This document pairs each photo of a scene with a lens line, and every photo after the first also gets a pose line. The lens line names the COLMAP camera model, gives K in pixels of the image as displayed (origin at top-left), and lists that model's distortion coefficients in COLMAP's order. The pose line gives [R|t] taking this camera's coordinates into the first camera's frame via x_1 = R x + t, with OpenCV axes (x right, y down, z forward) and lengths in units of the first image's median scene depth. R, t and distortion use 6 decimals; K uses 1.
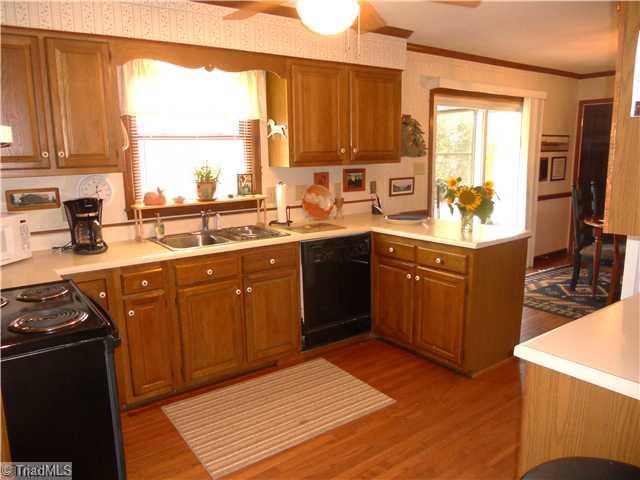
lens RADIAL K [[482.4, 0, 320.0], [0, 482.4, 240.0], [0, 0, 1]] dist [-0.063800, 0.000164]
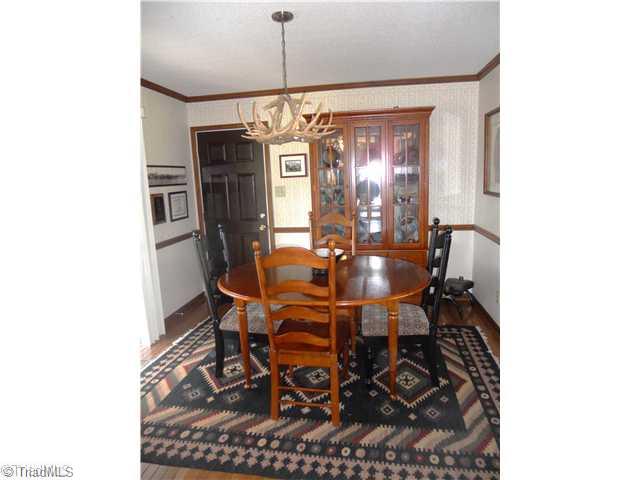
lens RADIAL K [[364.6, 0, 320.0], [0, 364.6, 240.0], [0, 0, 1]] dist [-0.002608, -0.000583]
pose [[0.694585, -0.136239, 0.706393, 0.231636], [0.159477, 0.986634, 0.033476, -0.078985], [-0.701512, 0.089402, 0.707028, 0.405254]]
